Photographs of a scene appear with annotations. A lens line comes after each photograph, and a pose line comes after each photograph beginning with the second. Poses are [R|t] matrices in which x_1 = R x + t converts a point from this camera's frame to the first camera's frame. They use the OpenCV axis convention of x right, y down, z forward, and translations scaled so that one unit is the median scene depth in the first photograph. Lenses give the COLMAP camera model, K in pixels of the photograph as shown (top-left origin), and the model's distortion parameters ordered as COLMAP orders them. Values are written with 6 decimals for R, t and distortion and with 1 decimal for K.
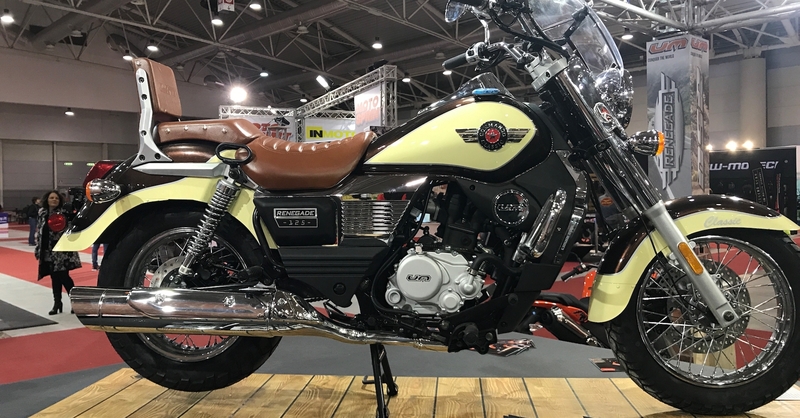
lens RADIAL K [[659.5, 0, 392.5], [0, 659.5, 212.1], [0, 0, 1]] dist [0.009830, 0.000208]
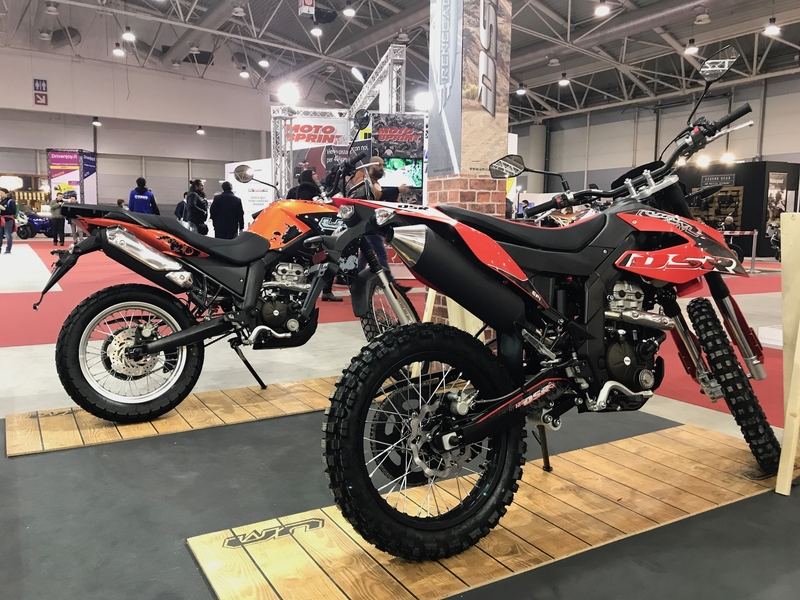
lens RADIAL K [[658.1, 0, 396.6], [0, 658.1, 297.1], [0, 0, 1]] dist [-0.003416, 0.006008]
pose [[0.973826, 0.051260, -0.221441, 0.078357], [-0.032679, 0.995692, 0.086773, 0.015850], [0.224935, -0.077265, 0.971305, 0.036526]]
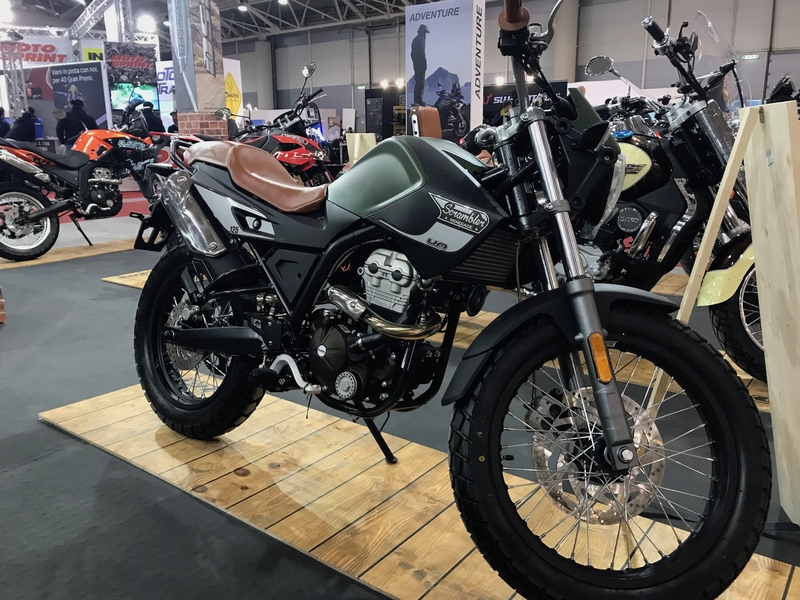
lens RADIAL K [[658.1, 0, 400.1], [0, 658.1, 299.7], [0, 0, 1]] dist [-0.003416, 0.006008]
pose [[0.986538, -0.037868, 0.159088, 0.087699], [0.004052, 0.978182, 0.207710, 0.018109], [-0.163483, -0.204269, 0.965167, -0.049783]]
